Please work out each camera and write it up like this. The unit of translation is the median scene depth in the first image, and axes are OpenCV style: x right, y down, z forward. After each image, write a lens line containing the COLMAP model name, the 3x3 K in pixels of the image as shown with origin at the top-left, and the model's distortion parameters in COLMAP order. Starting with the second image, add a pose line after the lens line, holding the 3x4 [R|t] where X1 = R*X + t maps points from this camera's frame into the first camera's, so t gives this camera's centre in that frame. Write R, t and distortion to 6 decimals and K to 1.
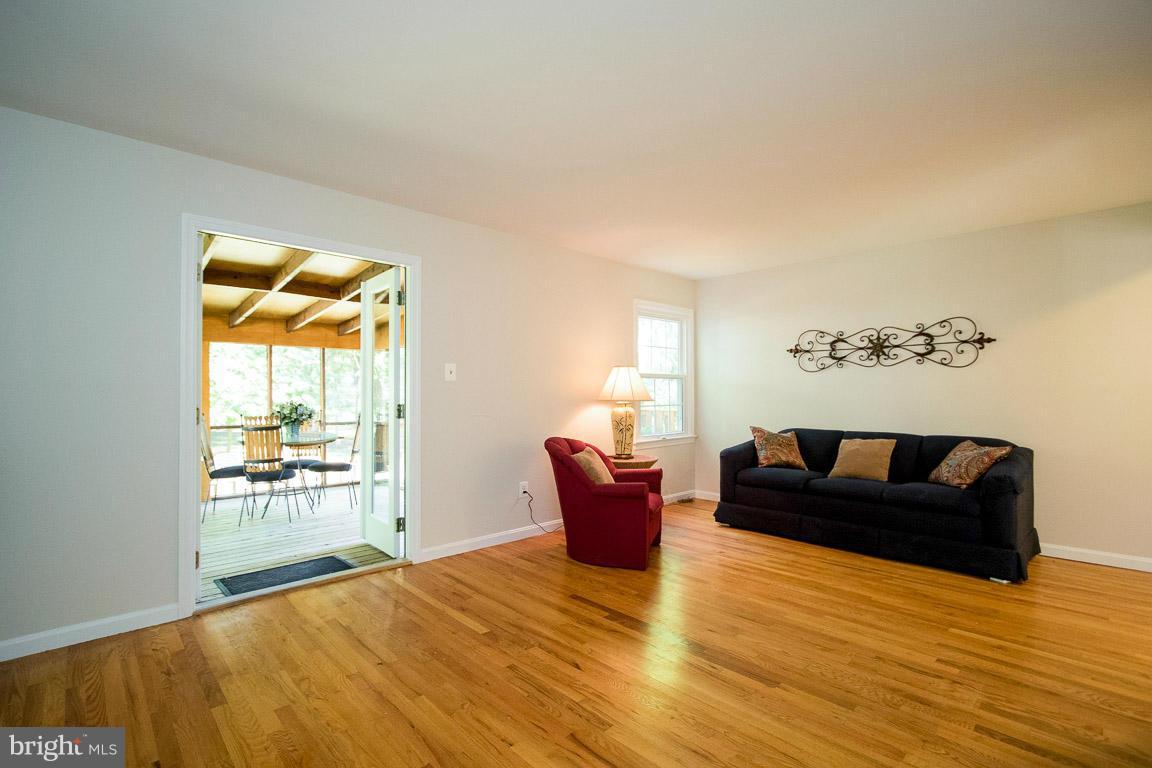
lens RADIAL K [[556.9, 0, 574.2], [0, 556.9, 400.3], [0, 0, 1]] dist [-0.021601, 0.000936]
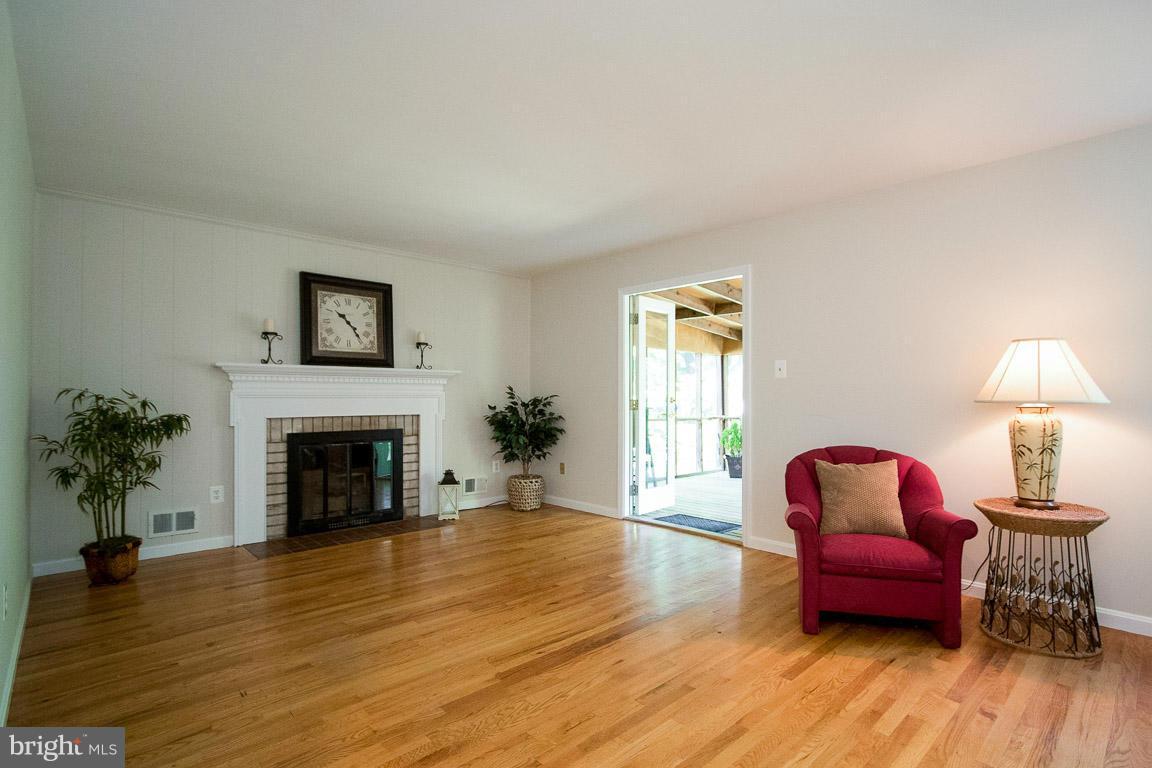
lens RADIAL K [[556.9, 0, 574.2], [0, 556.9, 400.3], [0, 0, 1]] dist [-0.021601, 0.000936]
pose [[-0.048828, 0.007146, -0.998782, 0.912351], [-0.015585, 0.999847, 0.007915, 0.003418], [0.998686, 0.015952, -0.048709, 0.791932]]
